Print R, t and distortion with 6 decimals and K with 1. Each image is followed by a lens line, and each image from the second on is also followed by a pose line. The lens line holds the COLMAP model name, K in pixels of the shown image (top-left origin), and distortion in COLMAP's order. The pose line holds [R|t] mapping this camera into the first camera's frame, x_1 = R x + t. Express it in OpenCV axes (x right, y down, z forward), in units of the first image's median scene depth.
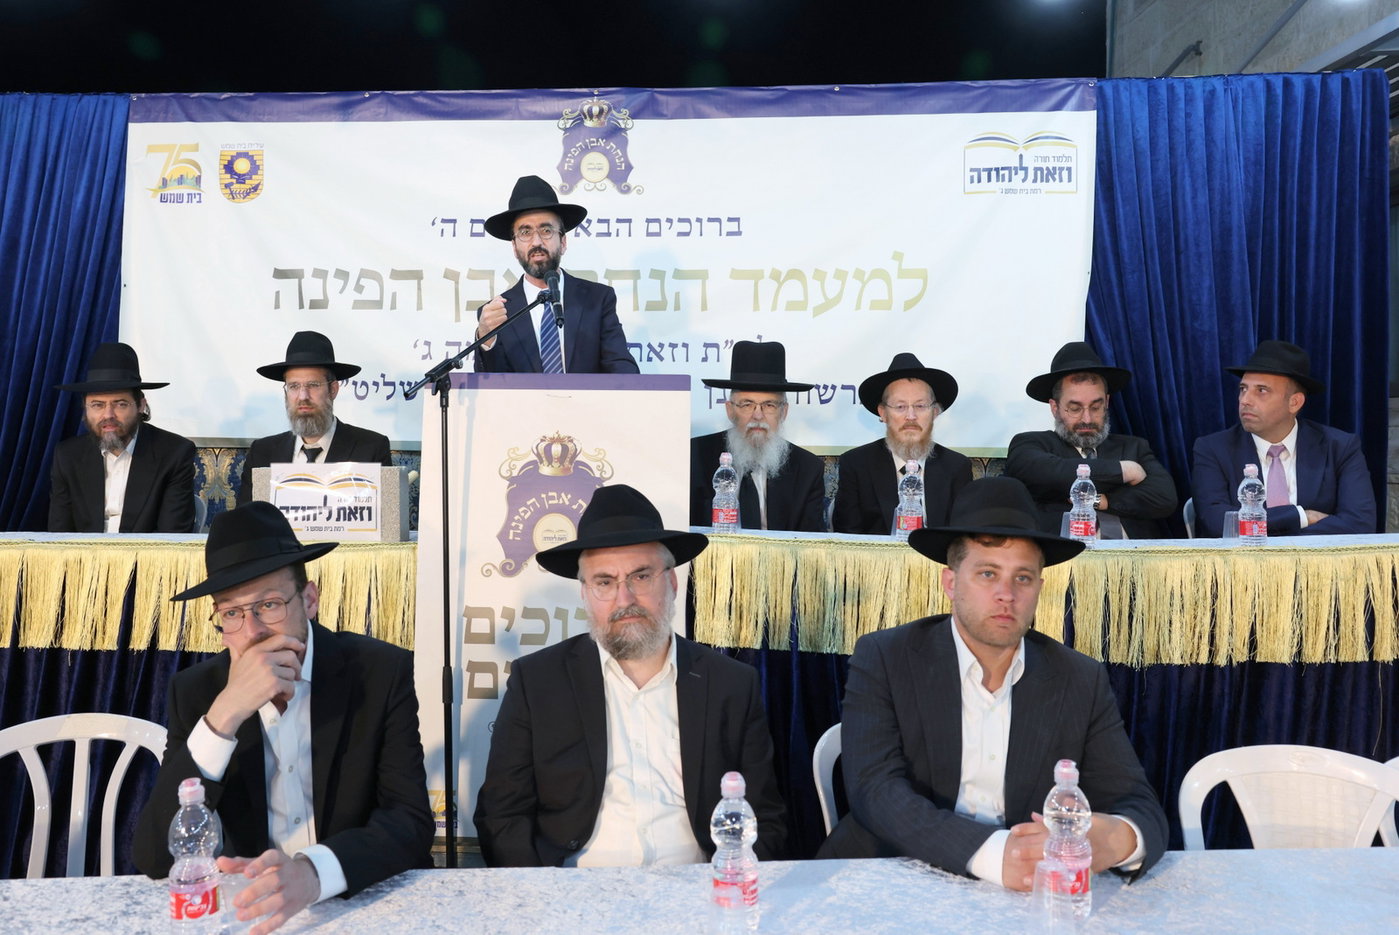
lens RADIAL K [[1205.3, 0, 679.2], [0, 1205.3, 434.0], [0, 0, 1]] dist [-0.070071, 0.046533]
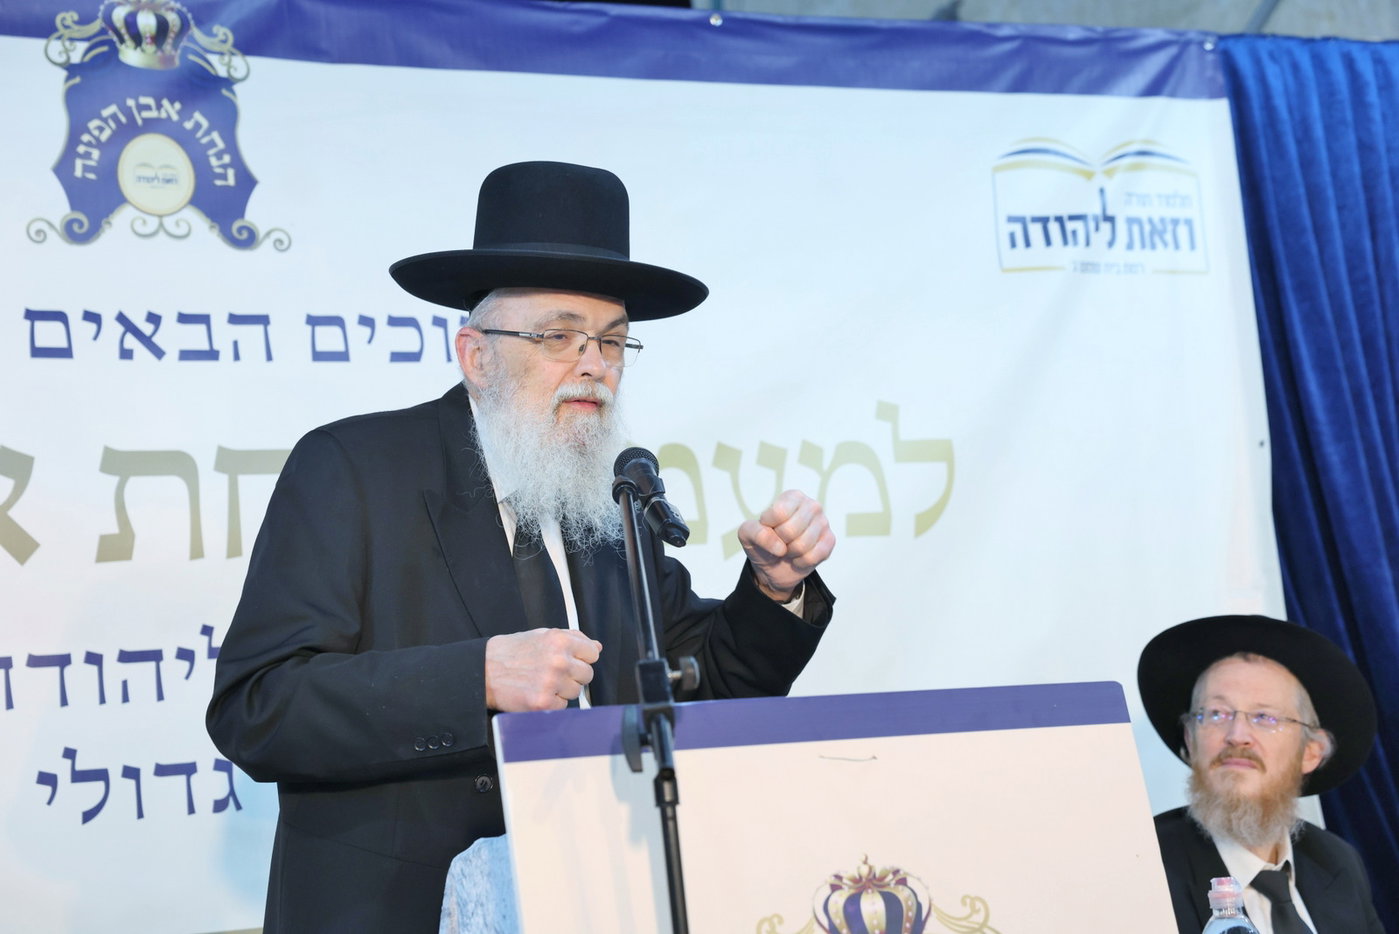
lens RADIAL K [[2700.2, 0, 712.6], [0, 2700.2, 447.6], [0, 0, 1]] dist [0.281891, 0.000000]
pose [[0.851675, -0.005124, 0.524046, -0.371651], [0.087016, 0.987455, -0.131764, -0.013156], [-0.516796, 0.157820, 0.841436, 0.216860]]
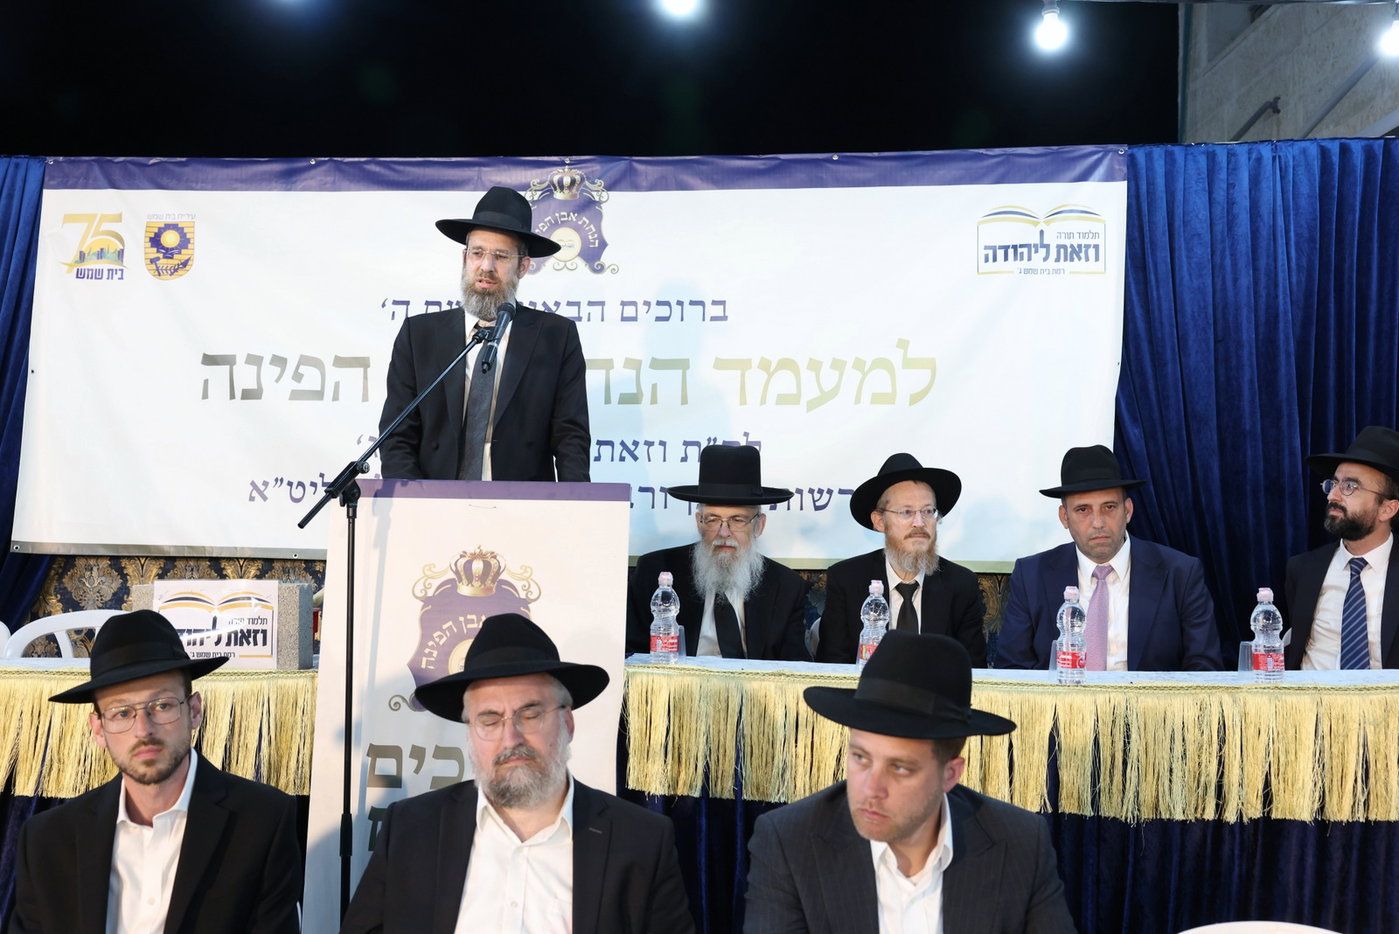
lens RADIAL K [[1411.1, 0, 721.4], [0, 1411.1, 410.1], [0, 0, 1]] dist [-0.010398, 0.000000]
pose [[0.999909, 0.004363, -0.012764, 0.060810], [-0.005458, 0.996196, -0.086974, -0.008382], [0.012336, 0.087035, 0.996129, -0.033526]]
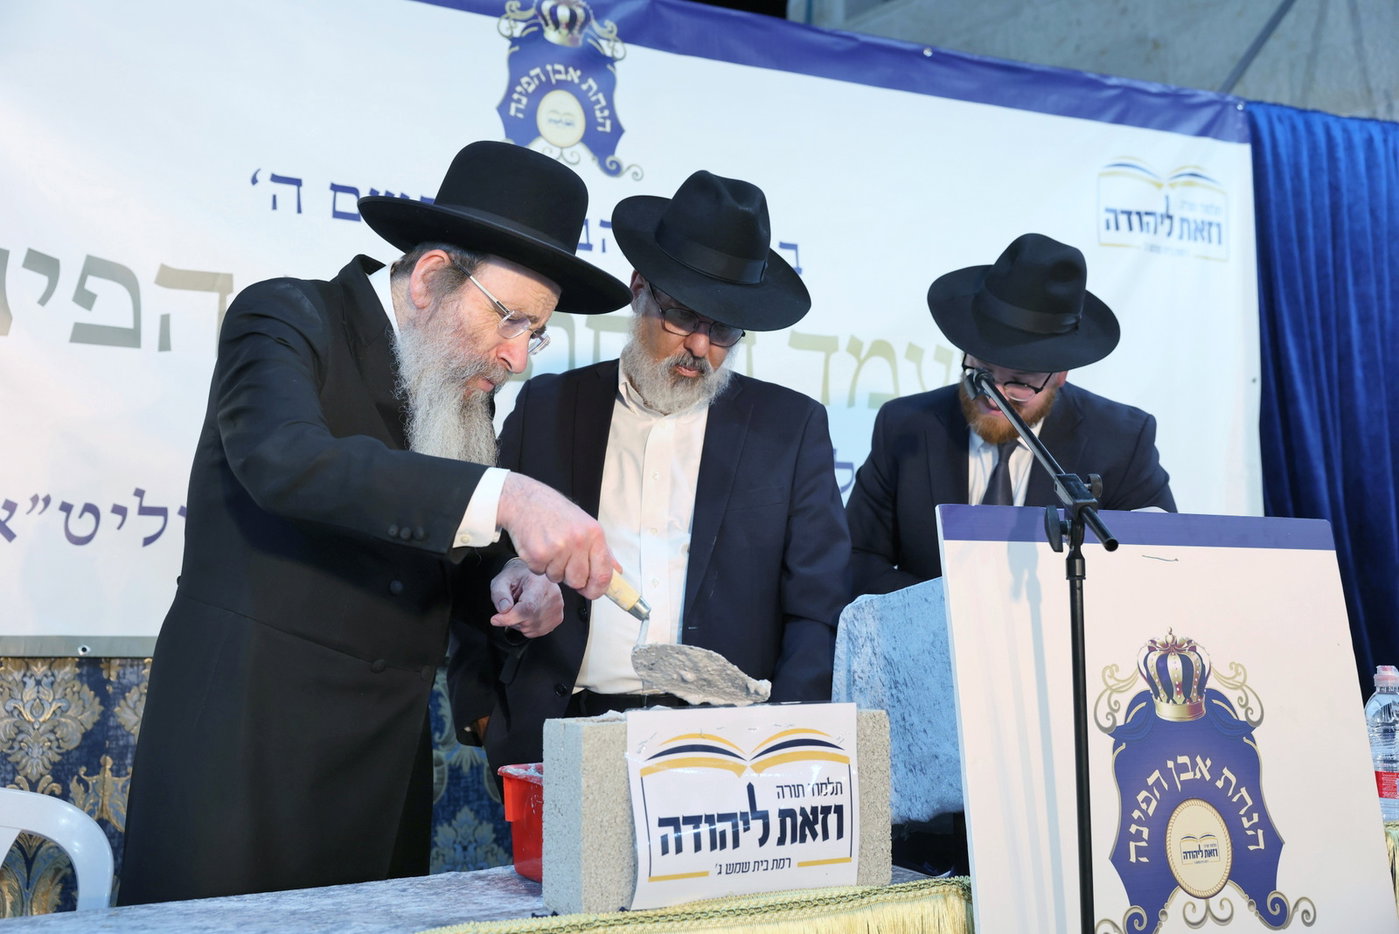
lens RADIAL K [[1717.3, 0, 704.4], [0, 1717.3, 450.4], [0, 0, 1]] dist [0.071325, 0.000000]
pose [[0.841533, 0.050164, 0.537872, -0.427817], [-0.004281, 0.996267, -0.086217, -0.008930], [-0.540189, 0.070252, 0.838606, 0.334972]]
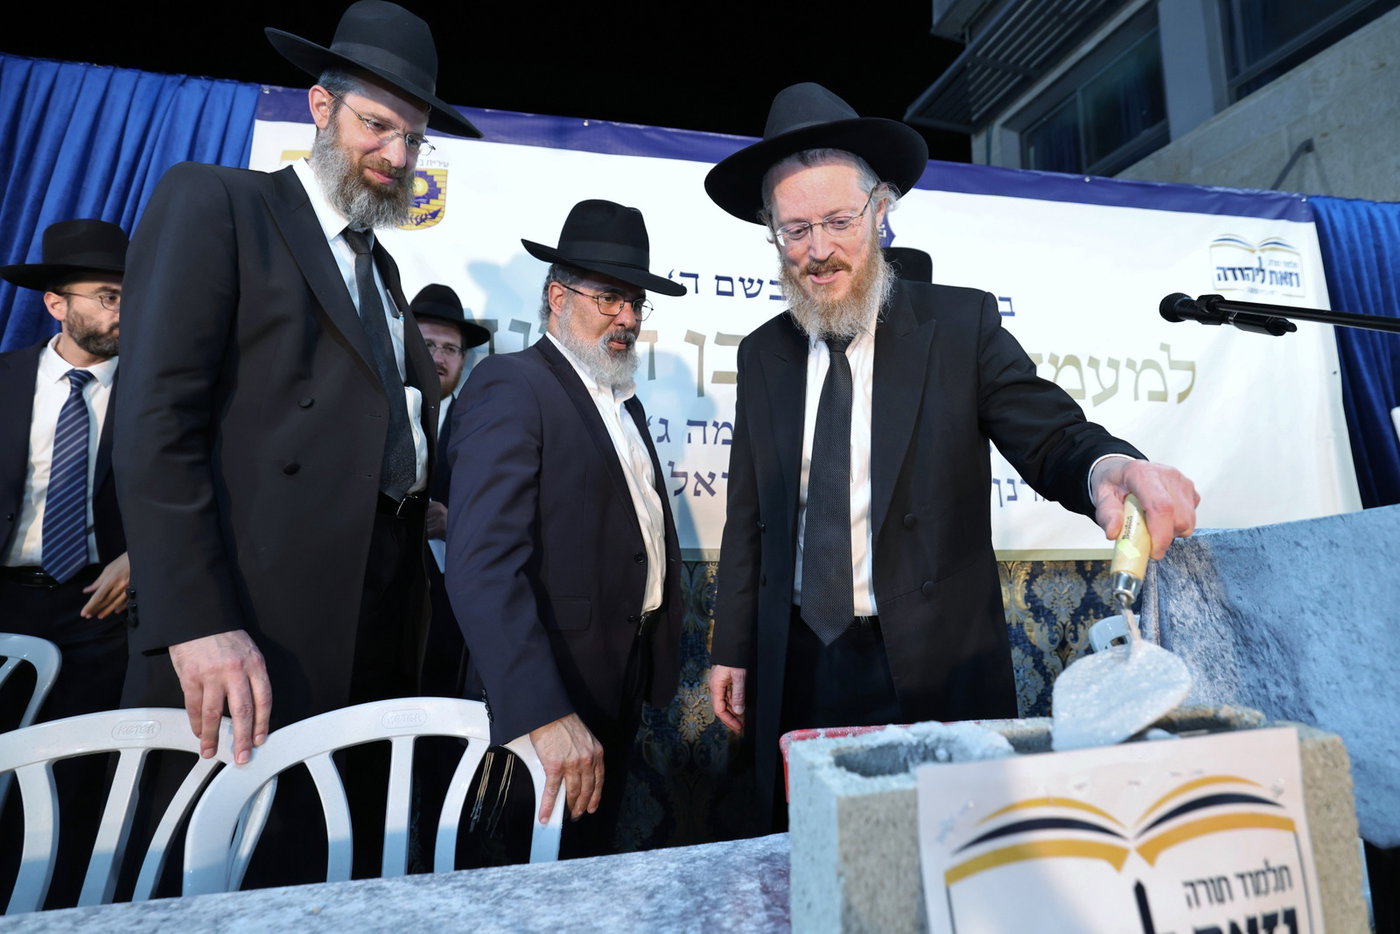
lens RADIAL K [[644.1, 0, 719.5], [0, 644.1, 430.8], [0, 0, 1]] dist [-0.043554, 0.013369]
pose [[0.971507, 0.032303, 0.234800, -0.276161], [-0.001807, 0.991649, -0.128952, -0.015966], [-0.237005, 0.124853, 0.963452, 0.595616]]
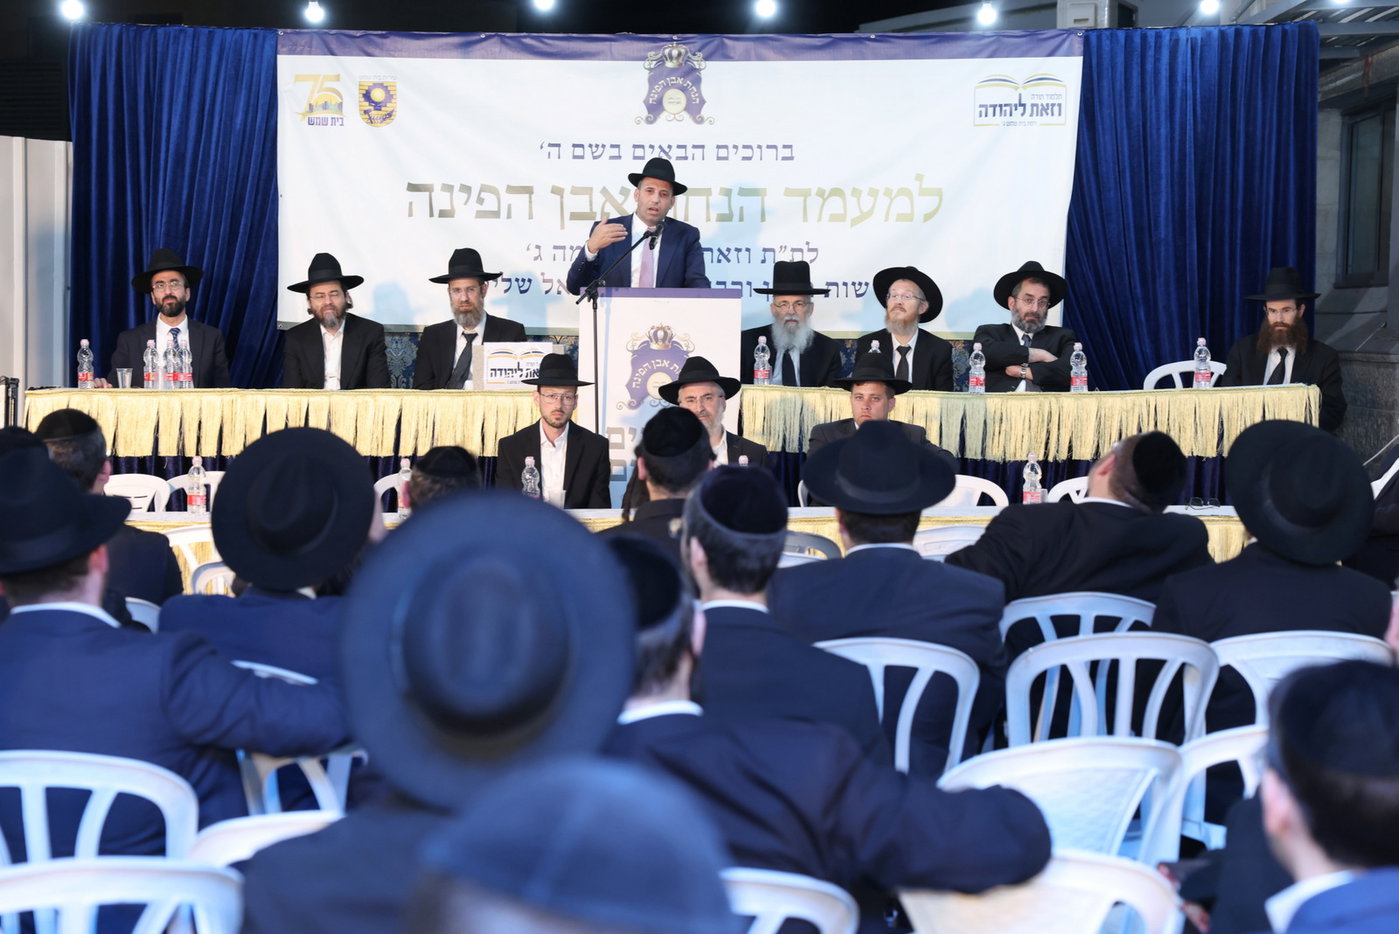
lens RADIAL K [[2640.4, 0, 718.0], [0, 2640.4, 475.3], [0, 0, 1]] dist [0.251042, 0.000000]
pose [[0.999527, 0.002265, -0.030676, 0.058143], [-0.000238, 0.997825, 0.065925, -0.021474], [0.030759, -0.065886, 0.997353, -1.728383]]
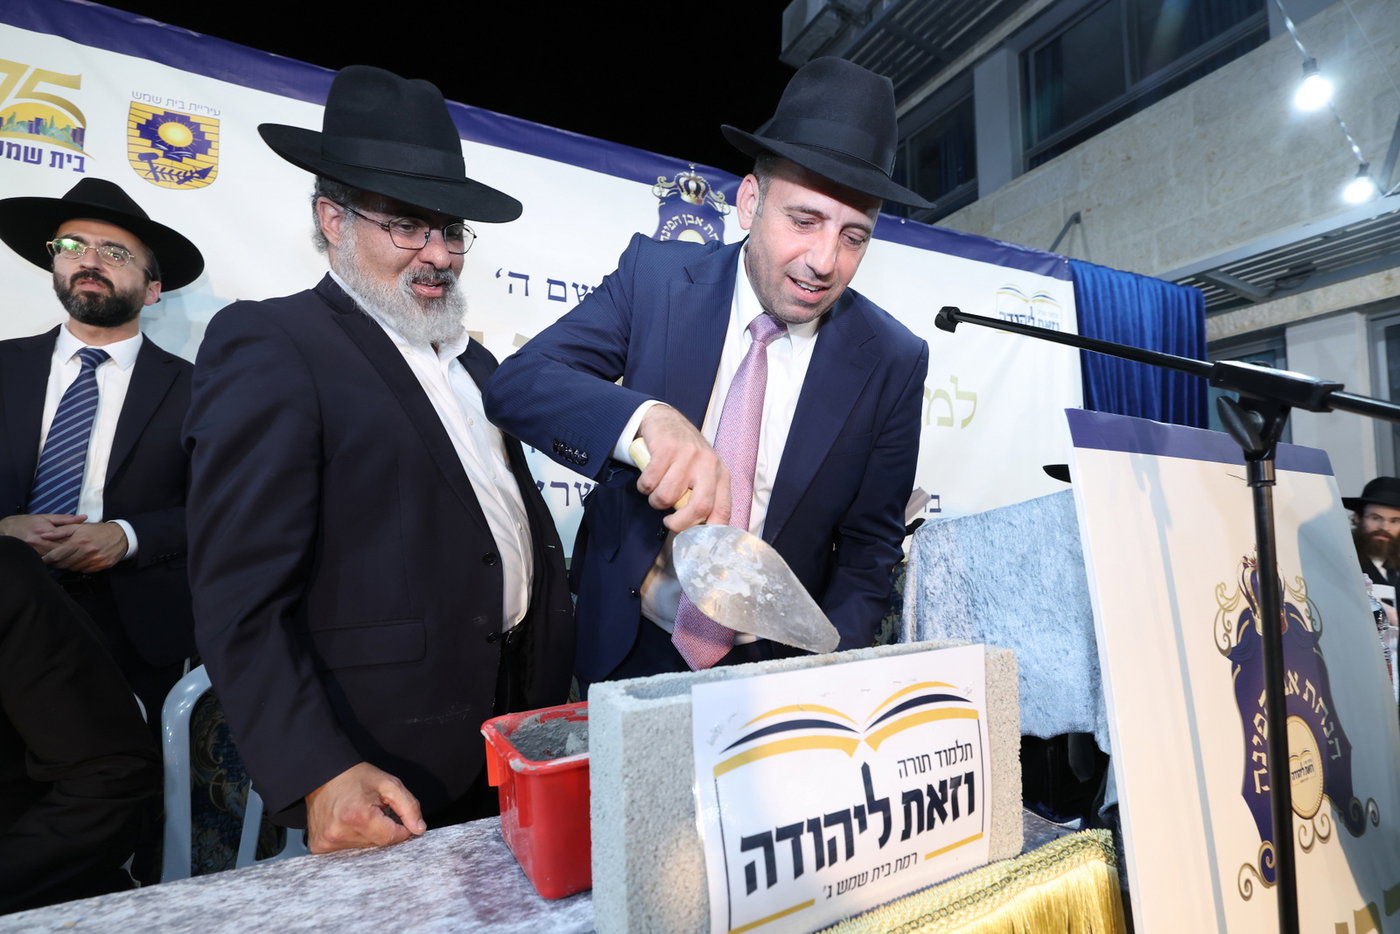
lens RADIAL K [[644.1, 0, 750.1], [0, 644.1, 501.6], [0, 0, 1]] dist [-0.043554, 0.013369]
pose [[0.864417, 0.016075, 0.502518, -0.272946], [0.012595, 0.998483, -0.053605, -0.006091], [-0.502617, 0.052667, 0.862903, 0.583046]]
